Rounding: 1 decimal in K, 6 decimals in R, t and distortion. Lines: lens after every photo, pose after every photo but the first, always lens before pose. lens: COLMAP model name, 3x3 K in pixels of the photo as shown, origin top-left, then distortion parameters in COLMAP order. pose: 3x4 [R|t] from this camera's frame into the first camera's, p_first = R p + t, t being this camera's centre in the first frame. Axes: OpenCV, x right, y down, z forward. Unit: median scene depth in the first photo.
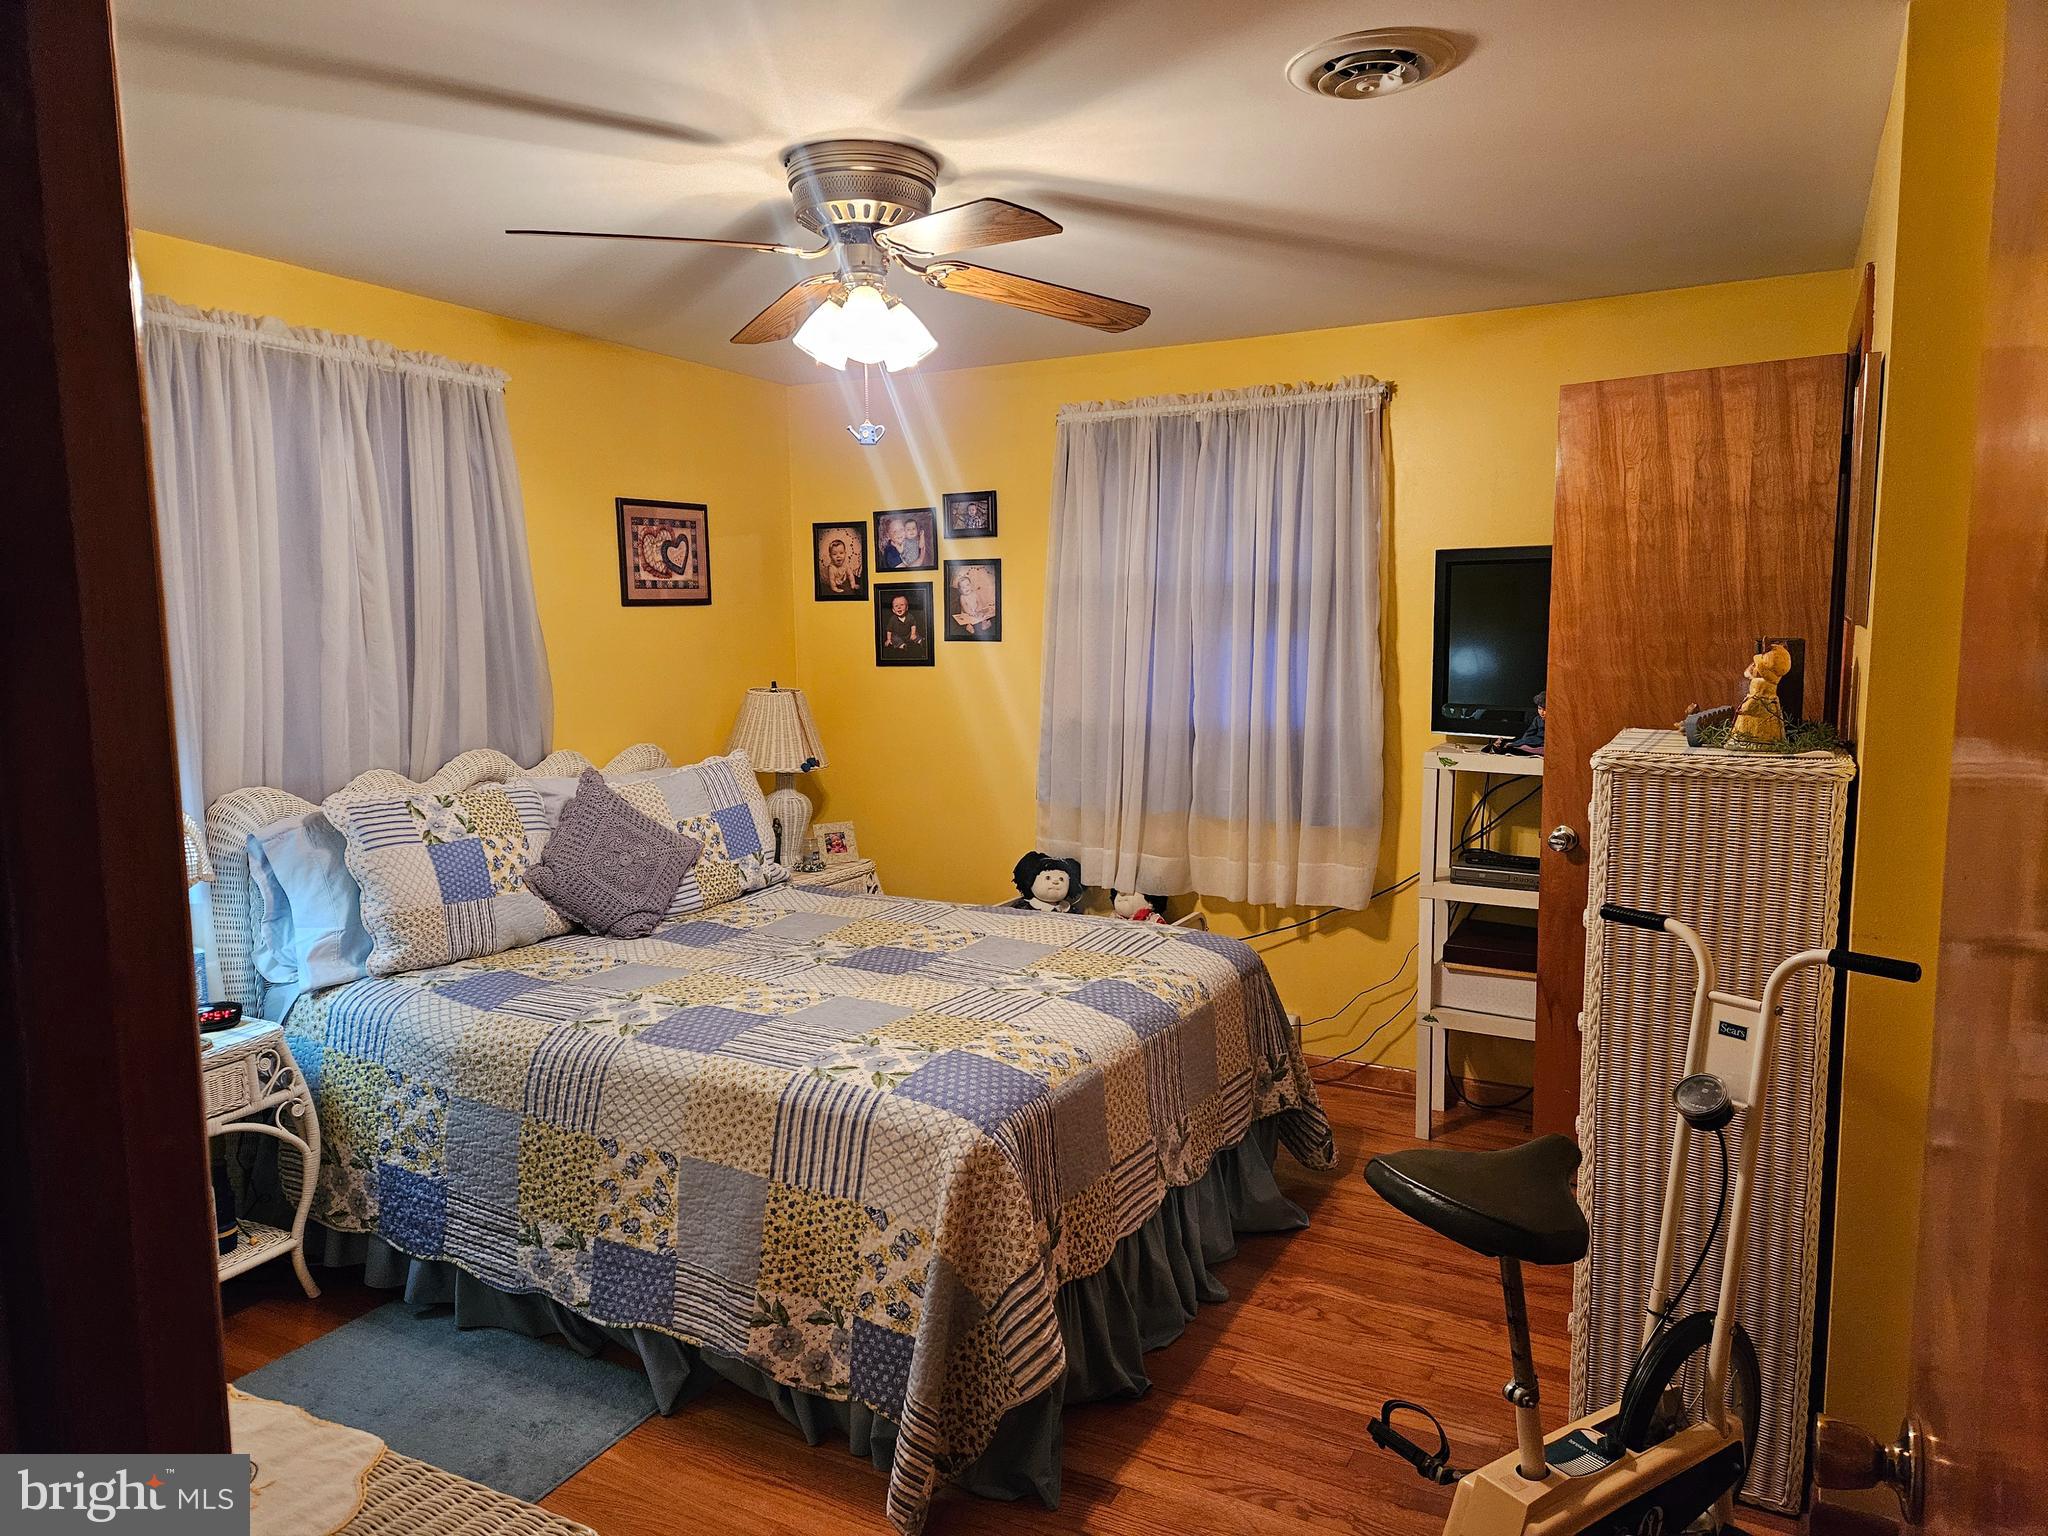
lens RADIAL K [[1348.0, 0, 1012.0], [0, 1348.0, 770.2], [0, 0, 1]] dist [0.067119, -0.053830]
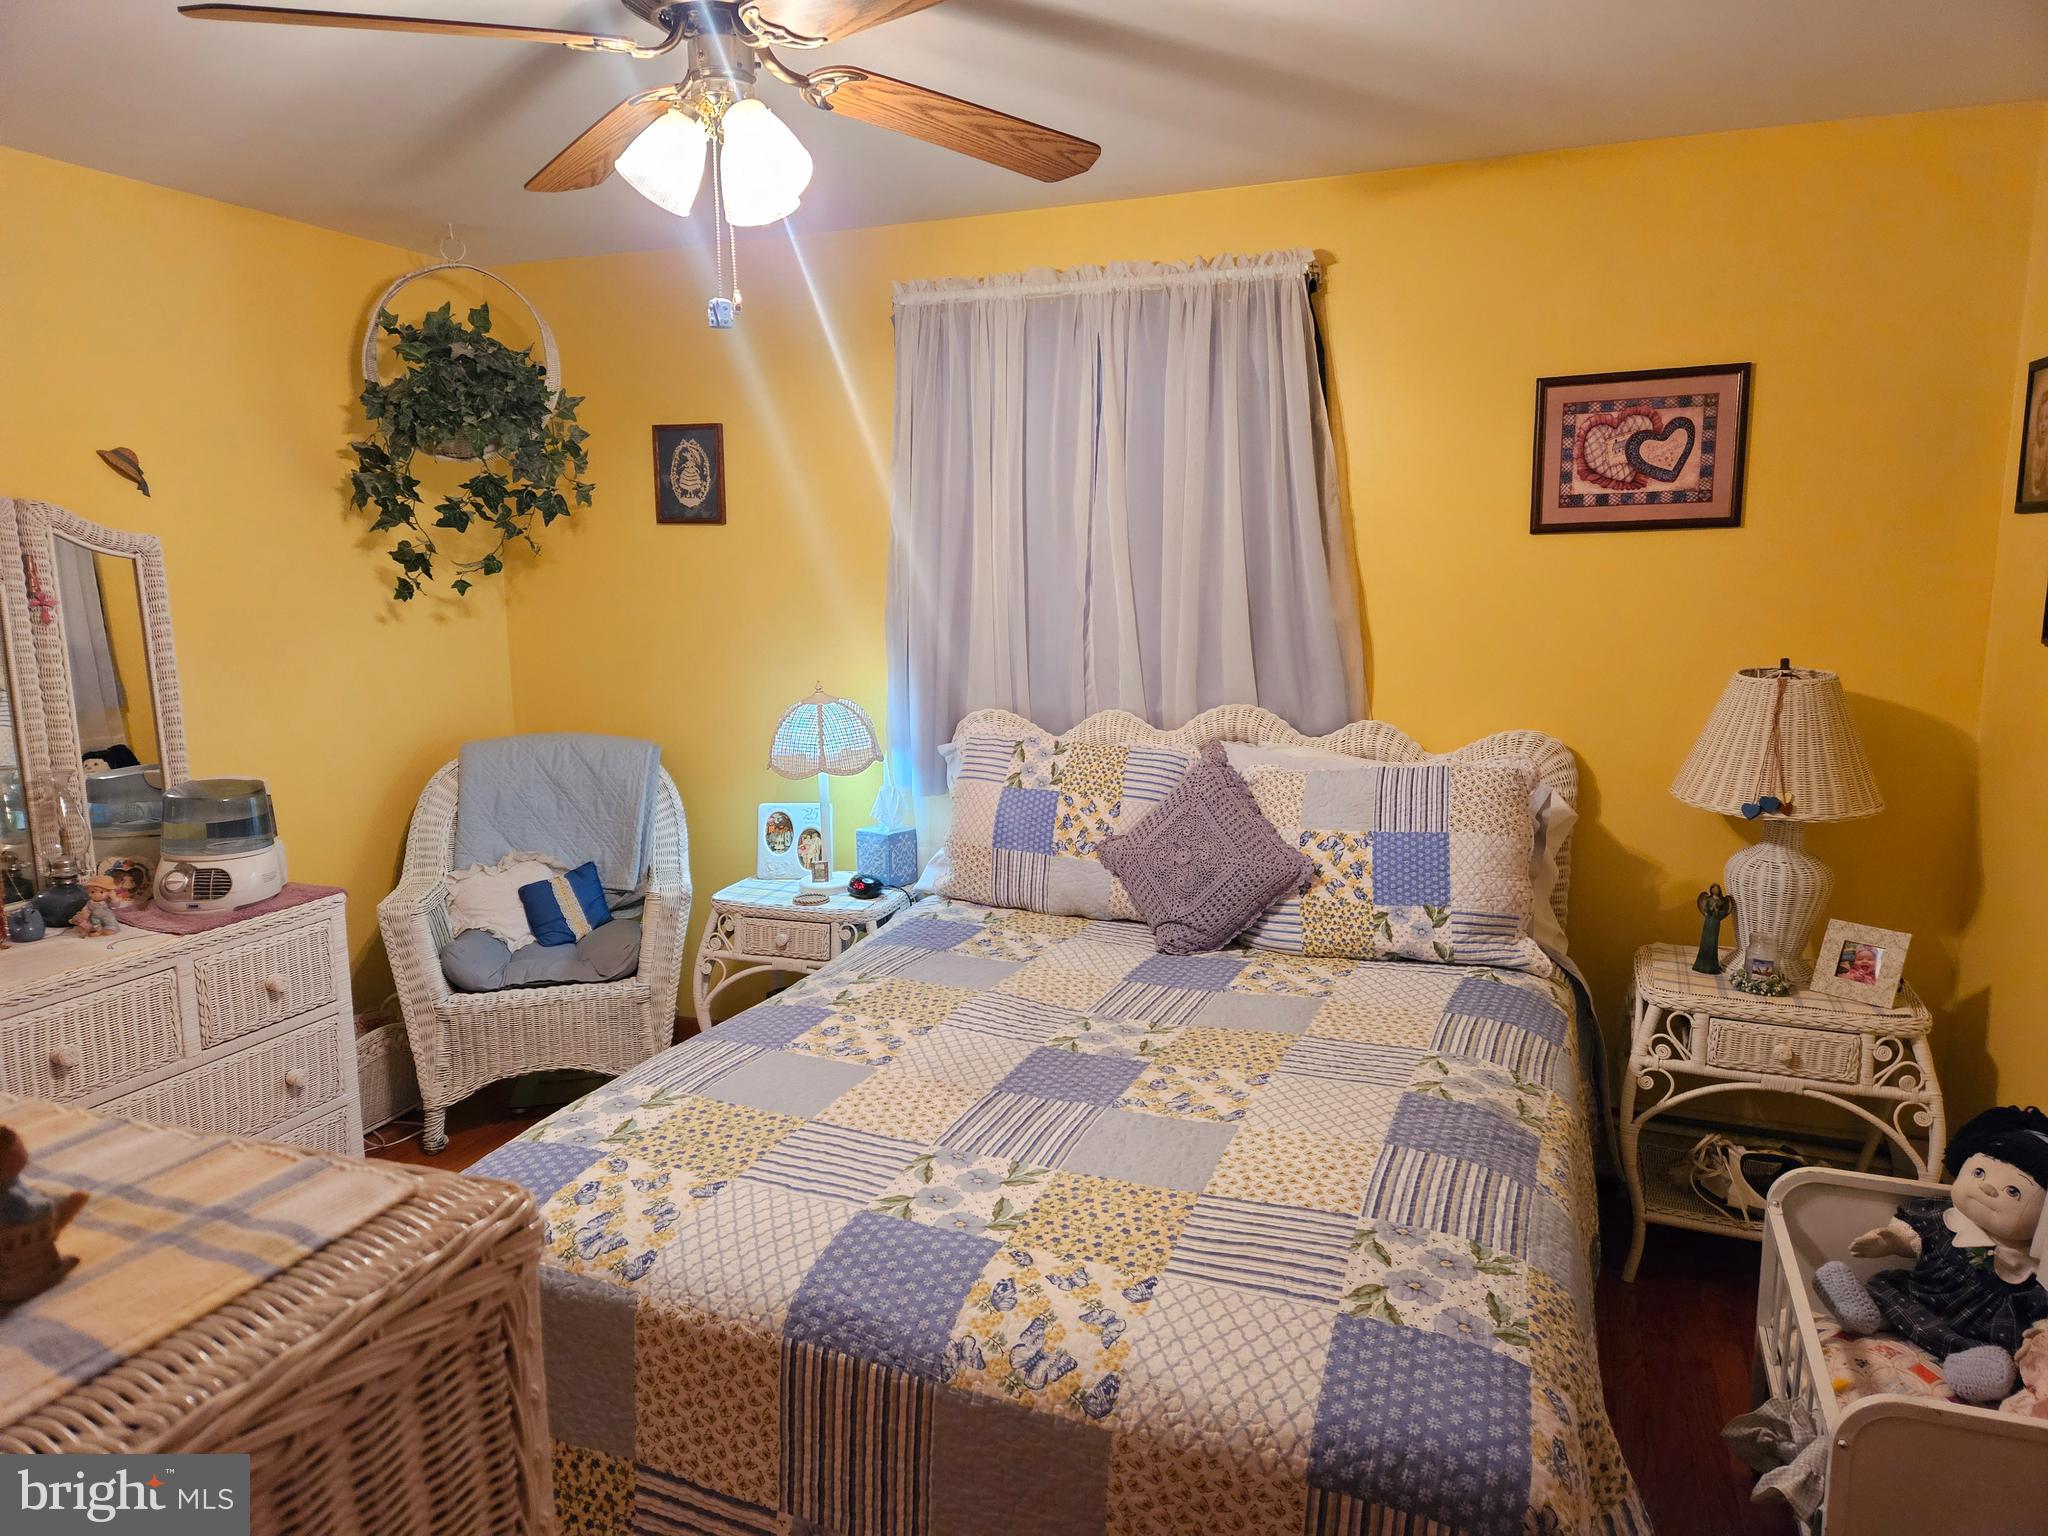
lens RADIAL K [[1348.0, 0, 1012.0], [0, 1348.0, 770.2], [0, 0, 1]] dist [0.067119, -0.053830]
pose [[0.112237, 0.171924, -0.978696, 0.412497], [-0.095865, 0.982198, 0.161545, -0.089619], [0.989046, 0.075692, 0.126721, 0.656729]]
